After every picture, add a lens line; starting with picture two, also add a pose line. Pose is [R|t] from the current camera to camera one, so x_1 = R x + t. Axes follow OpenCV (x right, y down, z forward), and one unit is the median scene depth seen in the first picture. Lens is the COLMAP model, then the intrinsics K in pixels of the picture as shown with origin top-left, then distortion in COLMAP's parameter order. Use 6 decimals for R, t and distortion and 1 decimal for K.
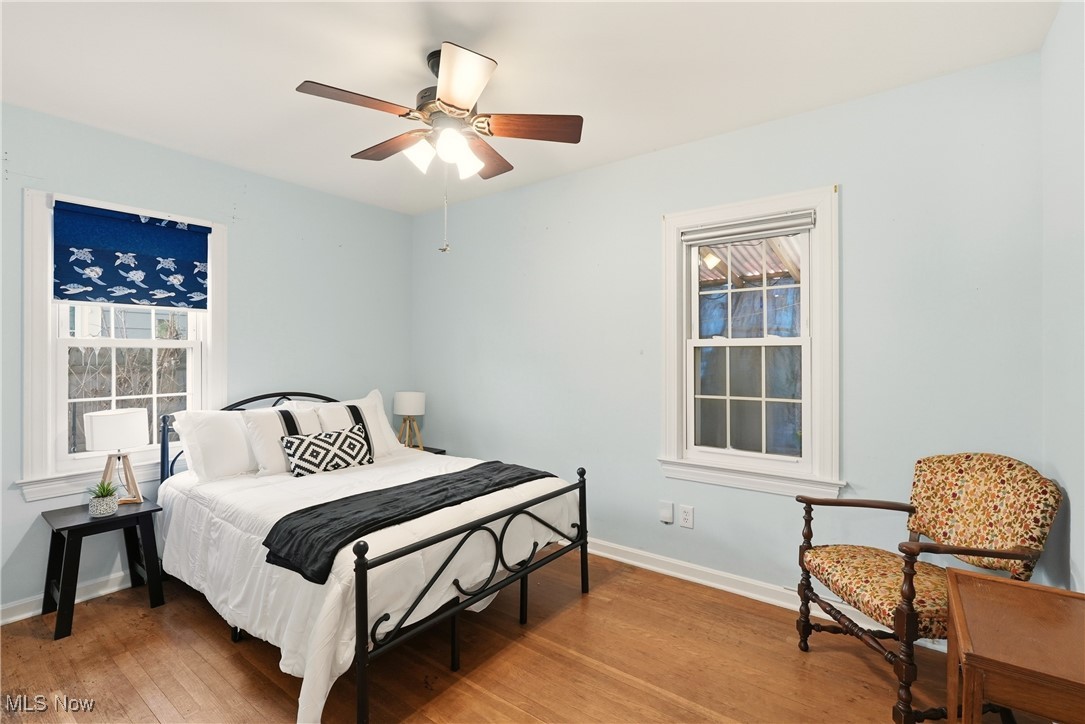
lens RADIAL K [[495.8, 0, 543.0], [0, 495.8, 360.1], [0, 0, 1]] dist [-0.003828, 0.001251]
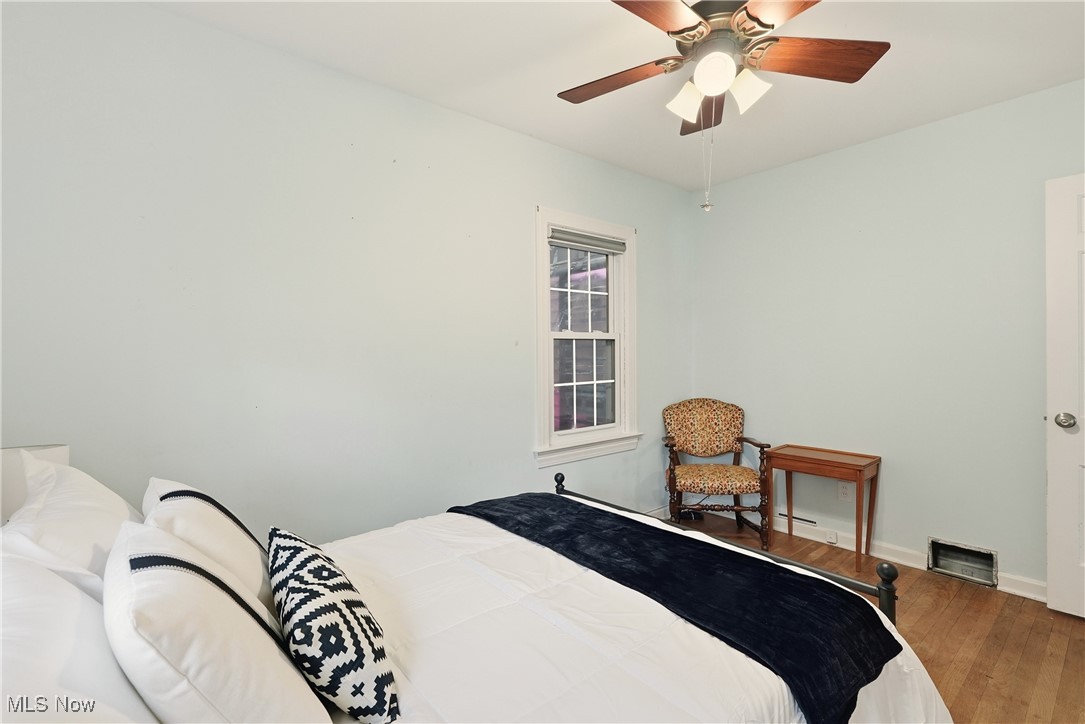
lens RADIAL K [[495.8, 0, 543.0], [0, 495.8, 360.1], [0, 0, 1]] dist [-0.003828, 0.001251]
pose [[0.231712, -0.015116, 0.972667, -0.797491], [0.024028, 0.999663, 0.009811, 0.008894], [-0.972488, 0.021098, 0.231997, 0.845714]]
